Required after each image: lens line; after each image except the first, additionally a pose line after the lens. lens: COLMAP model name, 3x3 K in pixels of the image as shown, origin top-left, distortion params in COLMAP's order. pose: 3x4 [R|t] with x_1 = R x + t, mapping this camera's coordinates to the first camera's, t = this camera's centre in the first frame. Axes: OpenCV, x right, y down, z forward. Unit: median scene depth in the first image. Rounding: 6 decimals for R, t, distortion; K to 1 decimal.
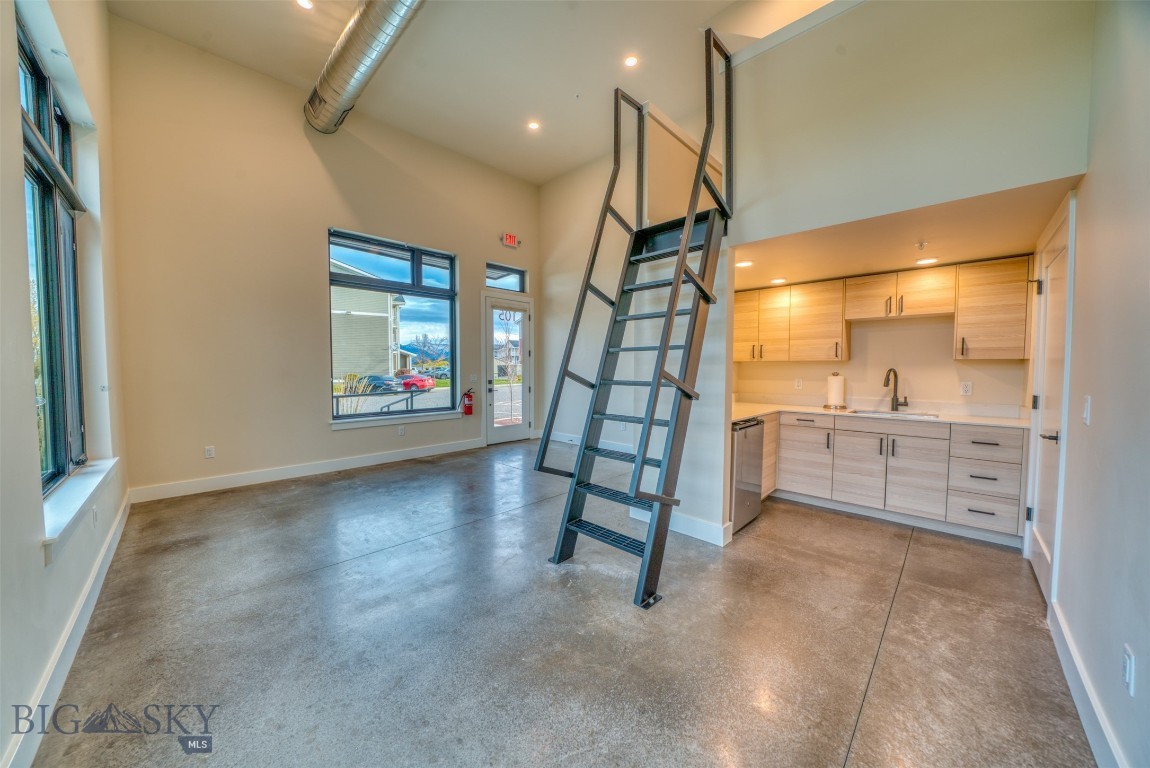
lens RADIAL K [[395.8, 0, 576.8], [0, 395.8, 385.2], [0, 0, 1]] dist [-0.025169, 0.003176]
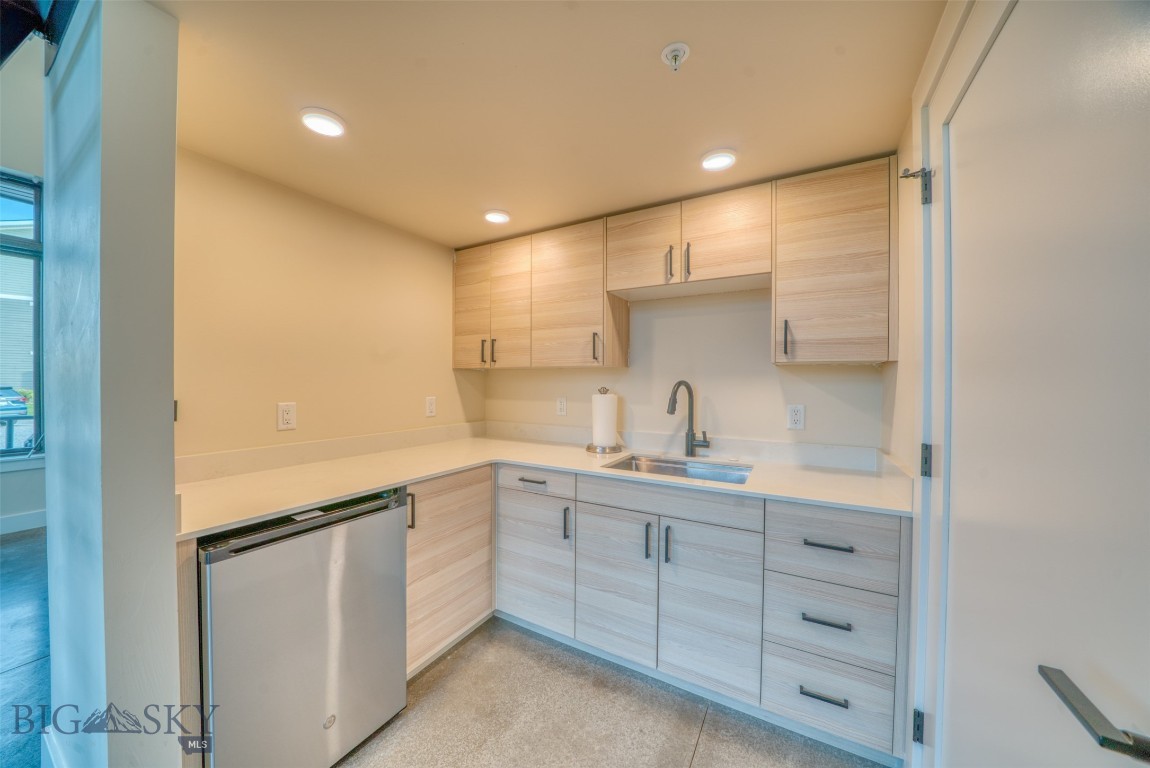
lens RADIAL K [[395.8, 0, 573.3], [0, 395.8, 385.6], [0, 0, 1]] dist [-0.025169, 0.003176]
pose [[0.967866, 0.003817, 0.251438, 0.540482], [0.005155, 0.999374, -0.035014, -0.017572], [-0.251414, 0.035185, 0.967240, 0.518305]]
